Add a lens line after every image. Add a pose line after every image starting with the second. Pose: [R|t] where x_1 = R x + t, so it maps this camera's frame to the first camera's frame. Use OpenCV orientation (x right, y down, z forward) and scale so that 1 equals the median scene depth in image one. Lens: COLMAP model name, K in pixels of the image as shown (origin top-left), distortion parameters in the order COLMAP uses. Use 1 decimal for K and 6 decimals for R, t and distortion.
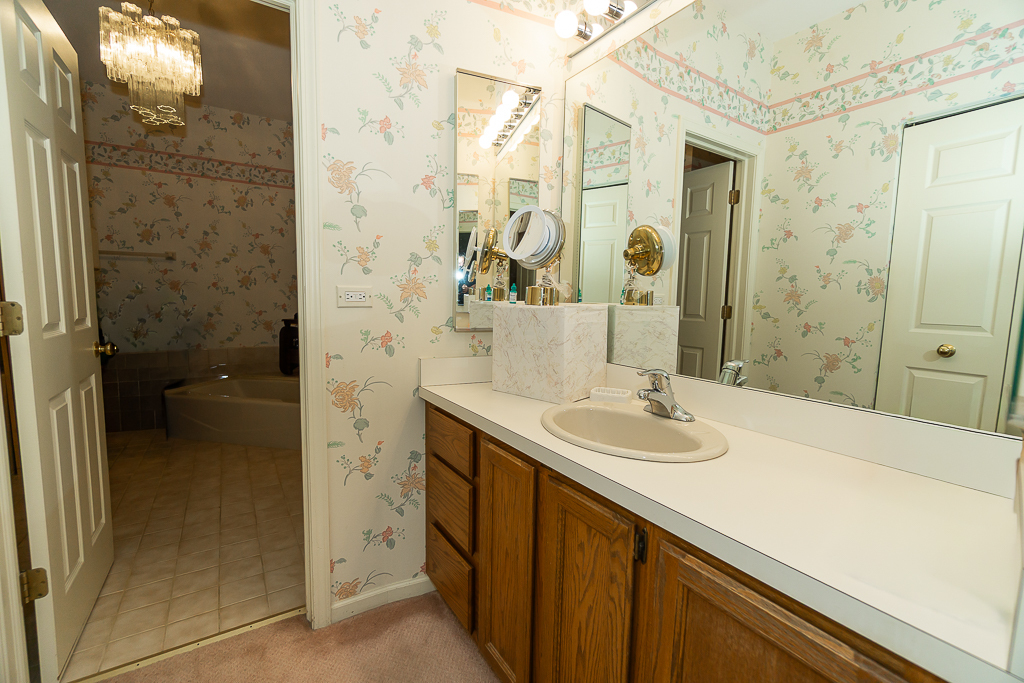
lens RADIAL K [[447.7, 0, 516.1], [0, 447.7, 341.3], [0, 0, 1]] dist [-0.003418, -0.000105]
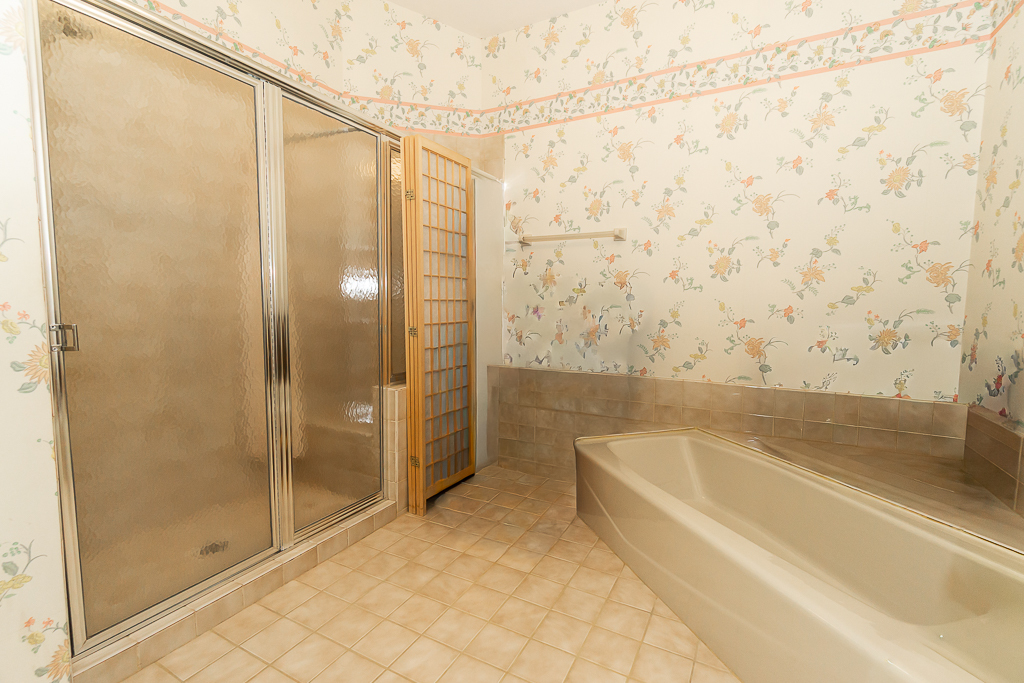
lens RADIAL K [[447.7, 0, 516.1], [0, 447.7, 341.3], [0, 0, 1]] dist [-0.003418, -0.000105]
pose [[0.465717, 0.066671, -0.882419, -0.231701], [-0.089088, 0.995624, 0.028206, -0.034759], [0.880438, 0.065477, 0.469618, 0.535609]]
